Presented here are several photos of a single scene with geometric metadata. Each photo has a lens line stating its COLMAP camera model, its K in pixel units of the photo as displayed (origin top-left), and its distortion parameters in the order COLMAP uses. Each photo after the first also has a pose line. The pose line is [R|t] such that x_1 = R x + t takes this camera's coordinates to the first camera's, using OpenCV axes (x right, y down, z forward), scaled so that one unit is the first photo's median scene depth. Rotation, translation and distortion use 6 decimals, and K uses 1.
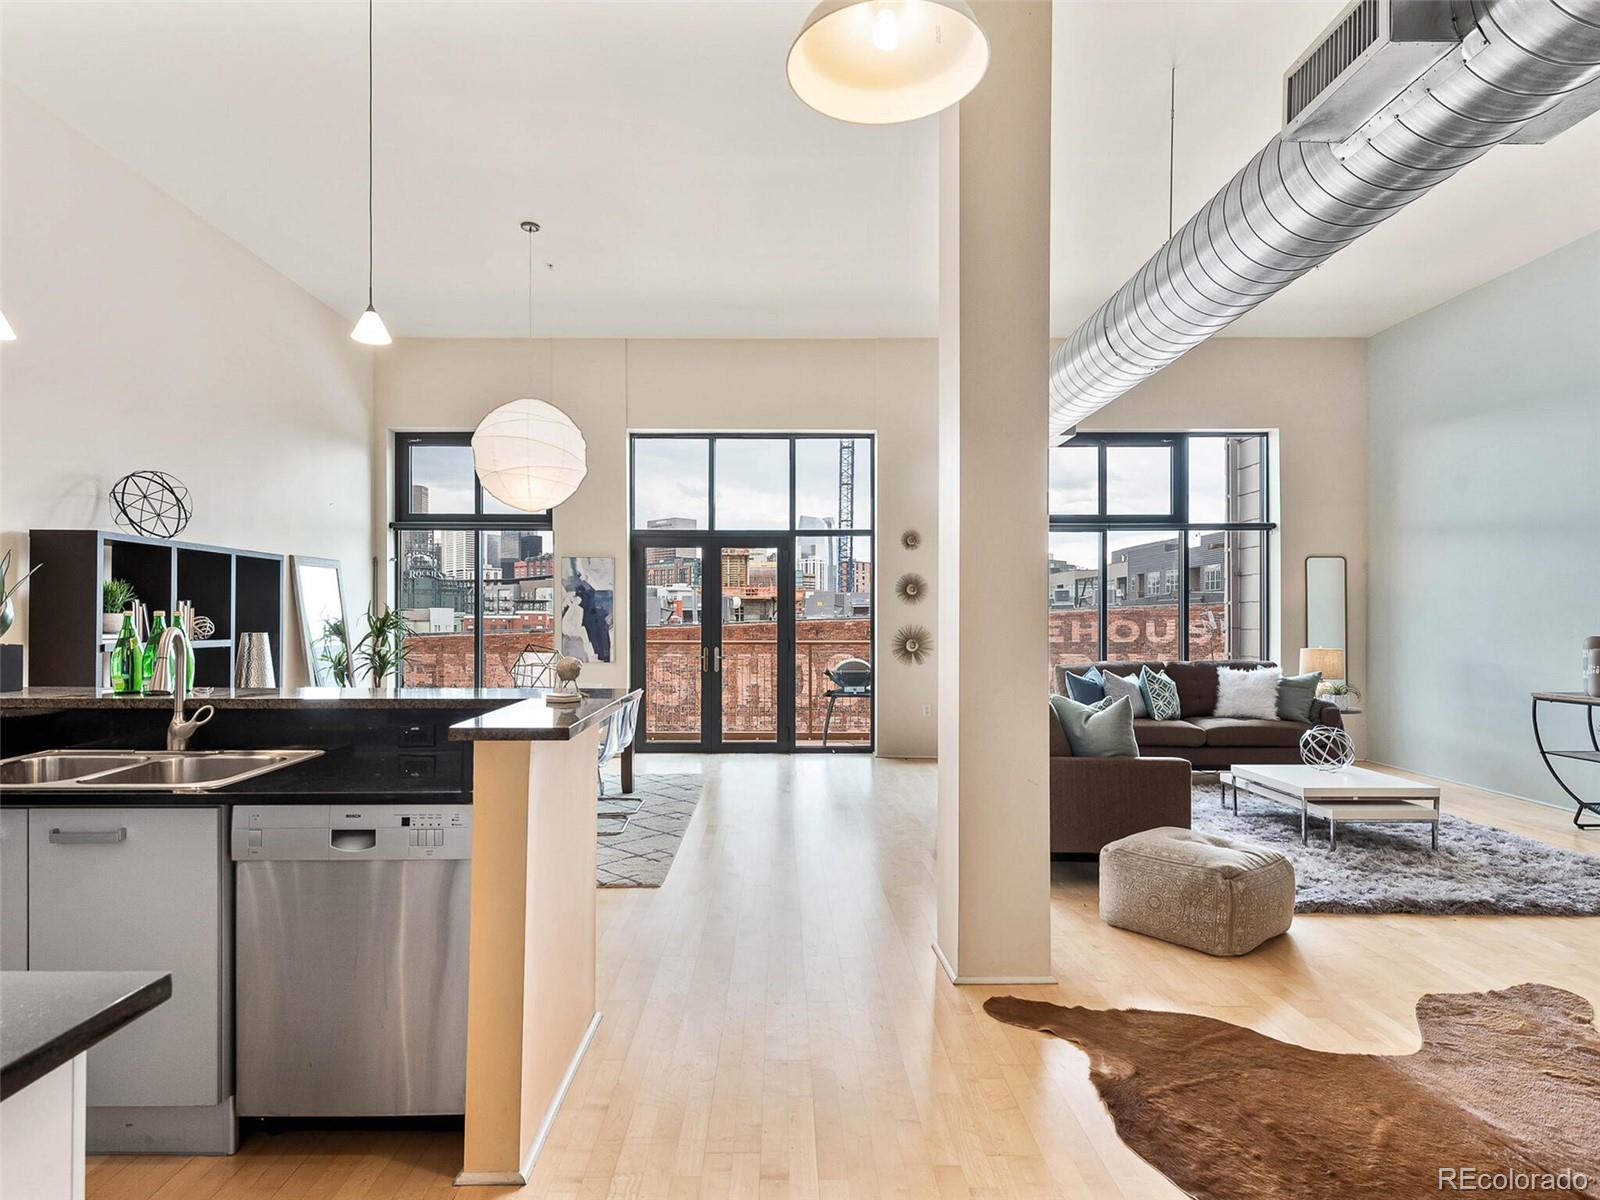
lens RADIAL K [[879.3, 0, 776.8], [0, 879.3, 616.5], [0, 0, 1]] dist [0.027420, -0.012056]
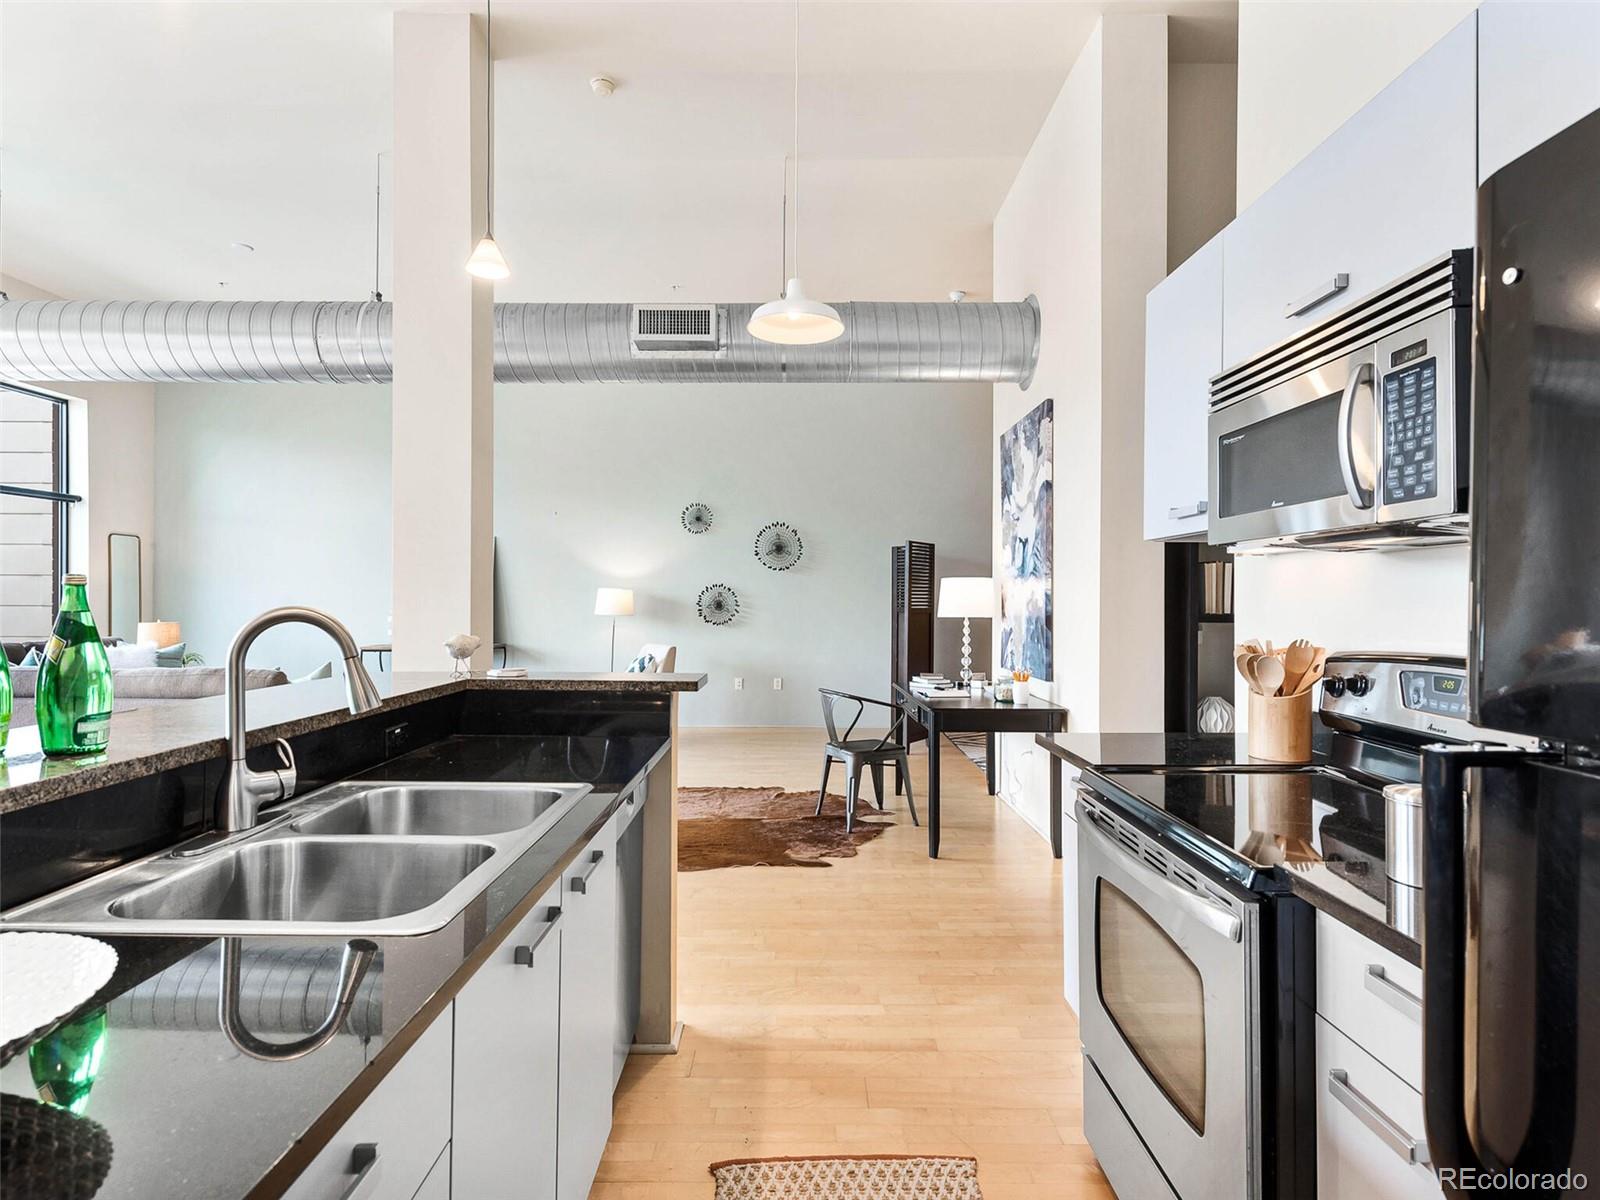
lens RADIAL K [[831.7, 0, 799.7], [0, 831.7, 609.8], [0, 0, 1]] dist [0.018985, -0.008325]
pose [[0.002142, -0.015582, 0.999876, -0.376212], [-0.005797, 0.999862, 0.015594, 0.000050], [-0.999981, -0.005830, 0.002052, 0.207119]]
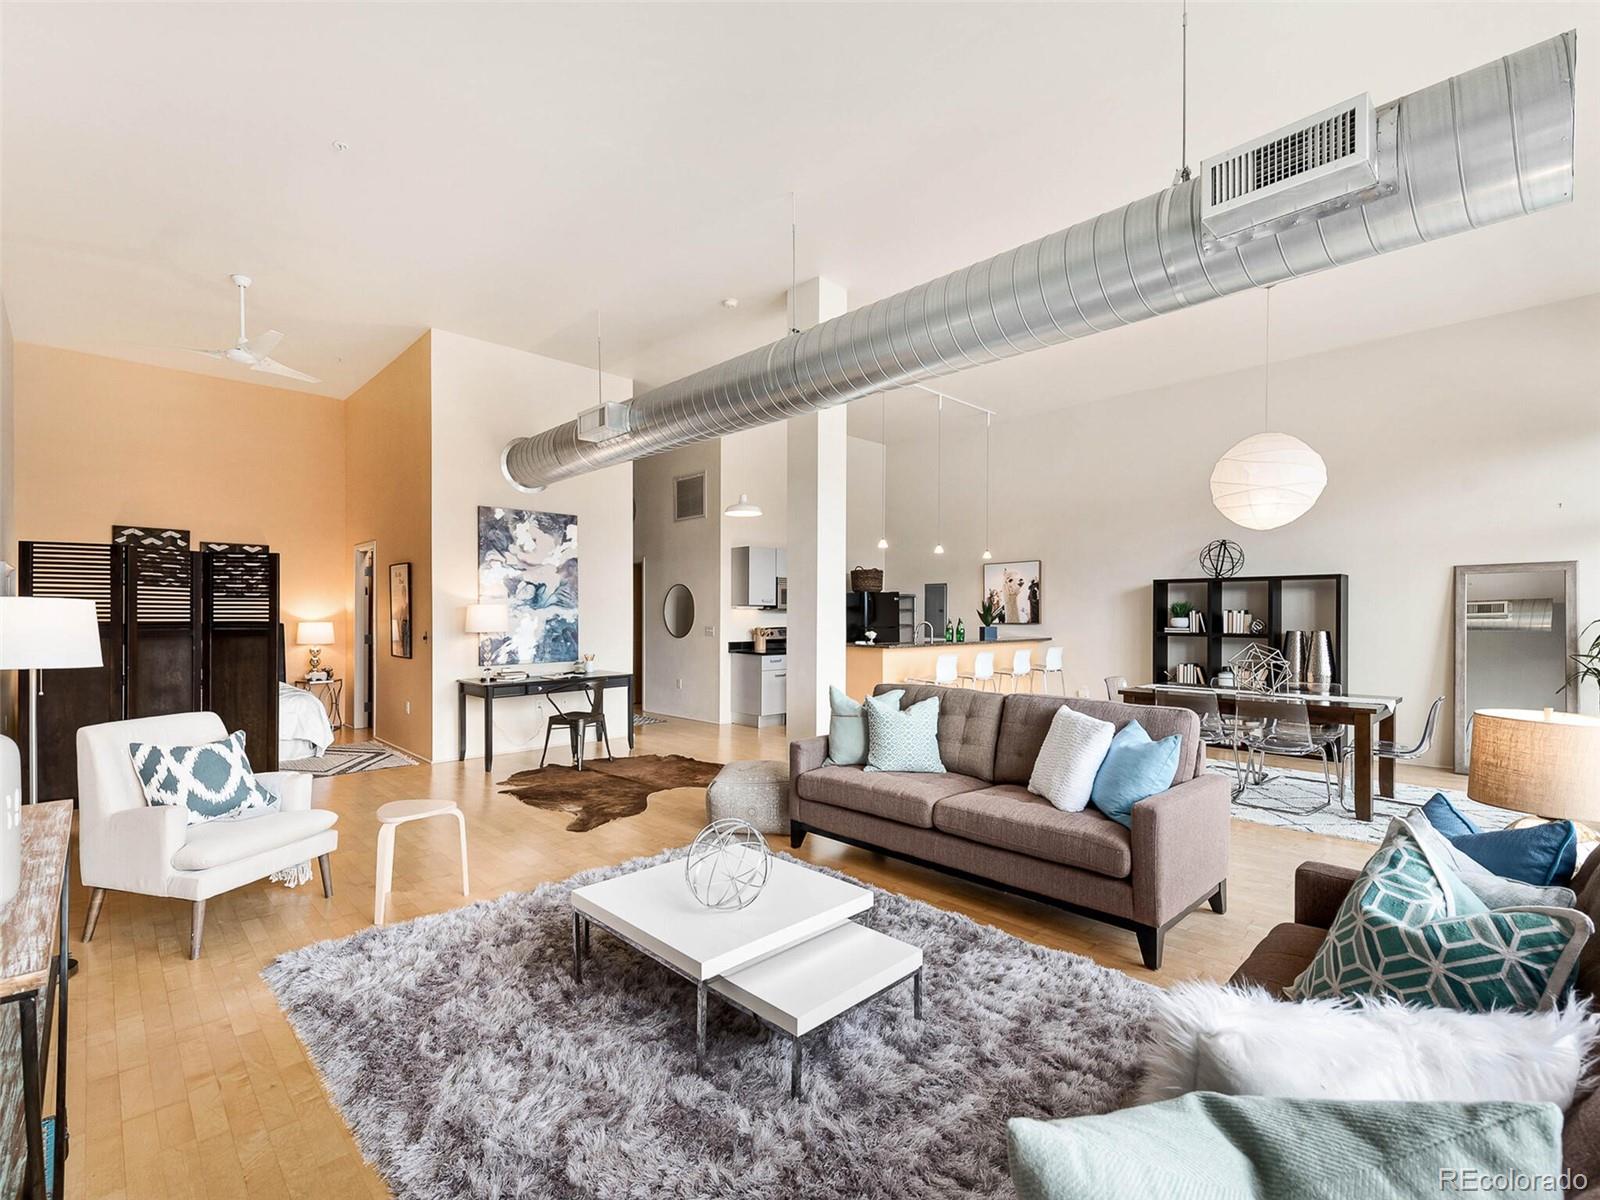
lens RADIAL K [[721.0, 0, 790.4], [0, 721.0, 614.3], [0, 0, 1]] dist [0.014261, -0.005307]
pose [[-0.713116, -0.003242, -0.701038, 0.612326], [-0.002110, 0.999995, -0.002478, -0.003400], [0.701042, -0.000288, -0.713120, 0.884651]]
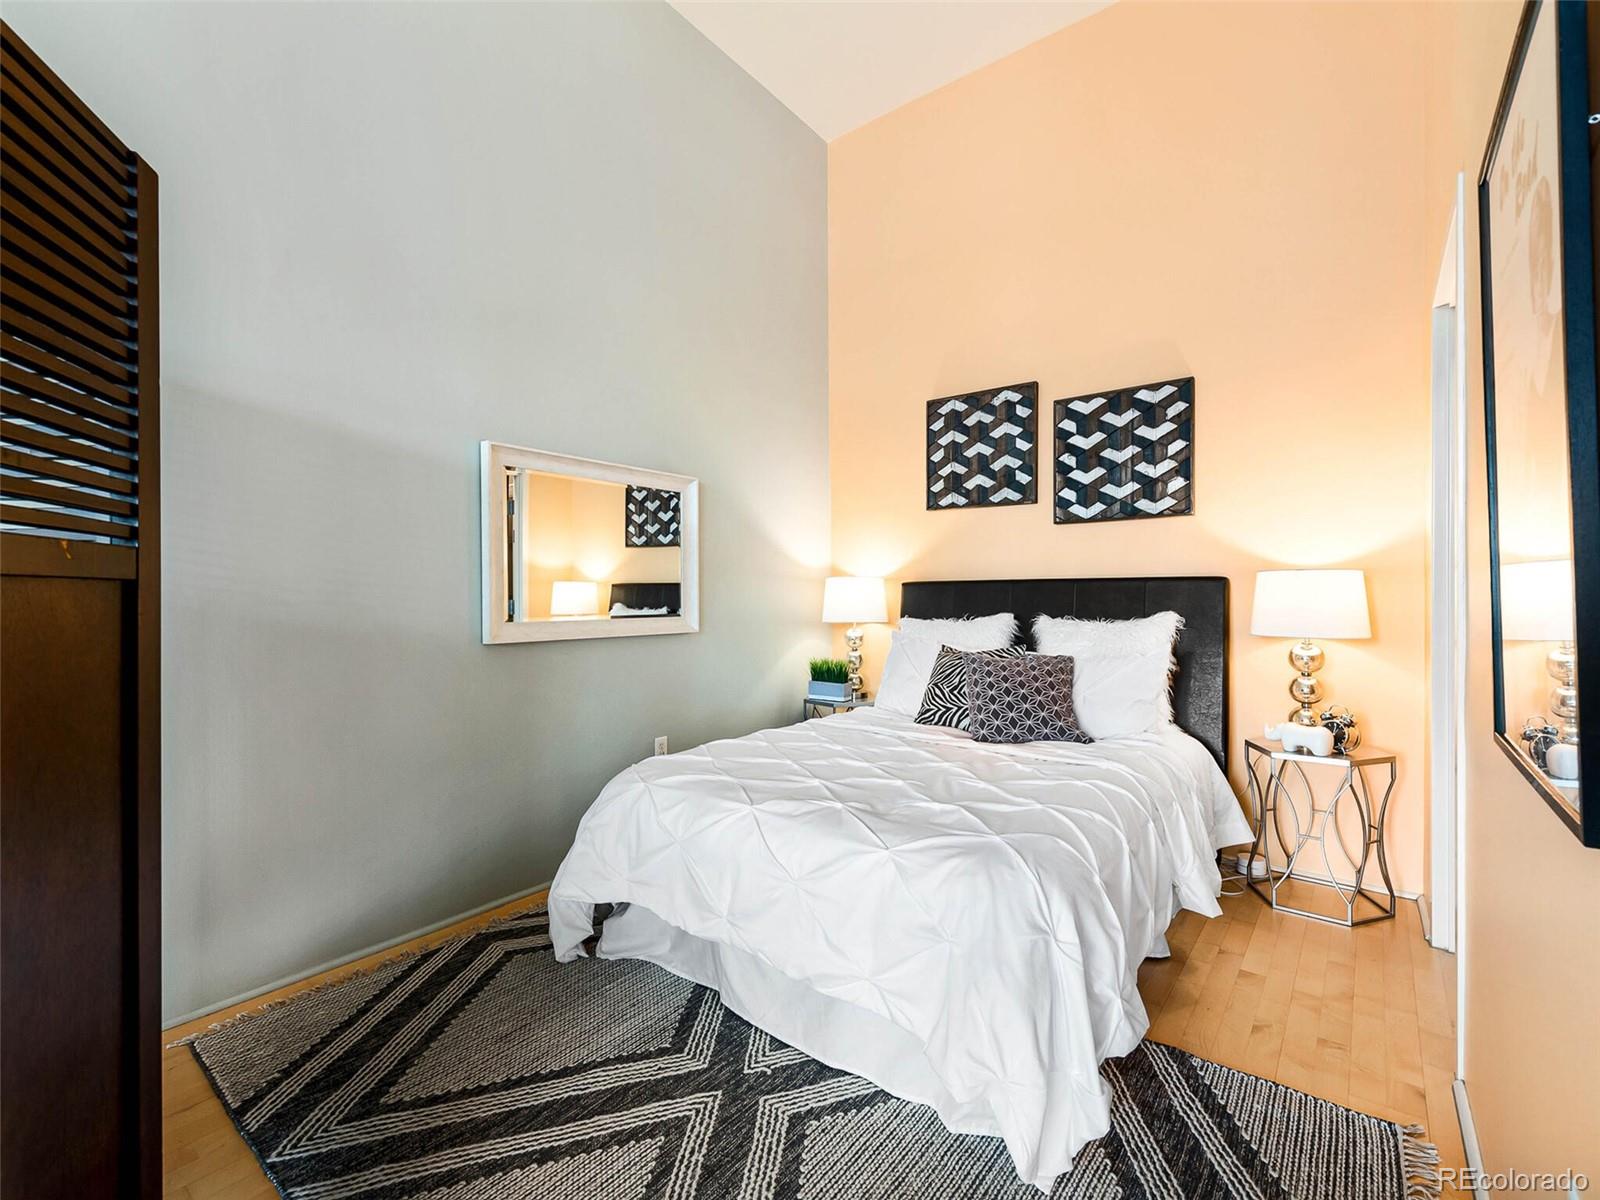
lens RADIAL K [[721.0, 0, 782.6], [0, 721.0, 597.1], [0, 0, 1]] dist [0.014261, -0.005307]
pose [[-0.797319, -0.002161, 0.603554, 0.360515], [-0.001707, 0.999998, 0.001324, 0.018480], [-0.603556, 0.000025, -0.797321, 0.095898]]
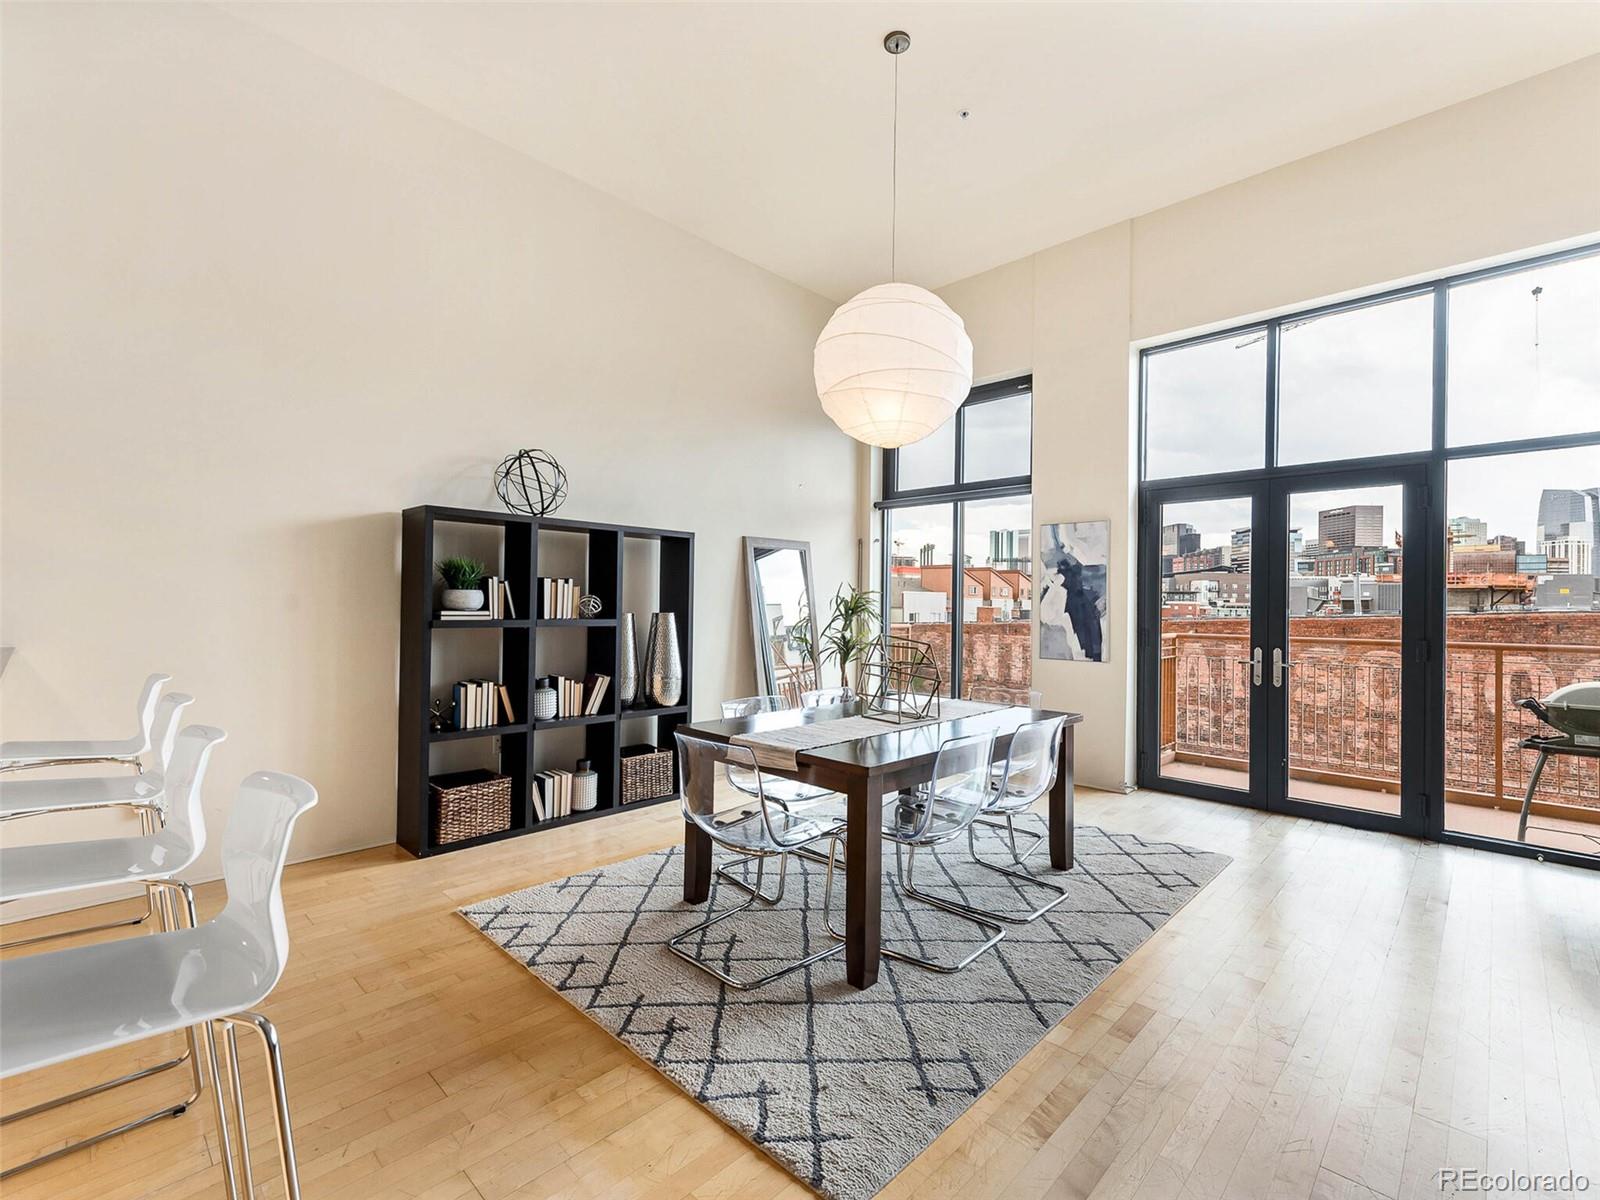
lens RADIAL K [[721.0, 0, 793.4], [0, 721.0, 602.1], [0, 0, 1]] dist [0.014261, -0.005307]
pose [[0.715802, 0.004012, -0.698291, 0.049041], [-0.007747, 0.999968, -0.002196, 0.005093], [0.698260, 0.006982, 0.715810, 0.383288]]
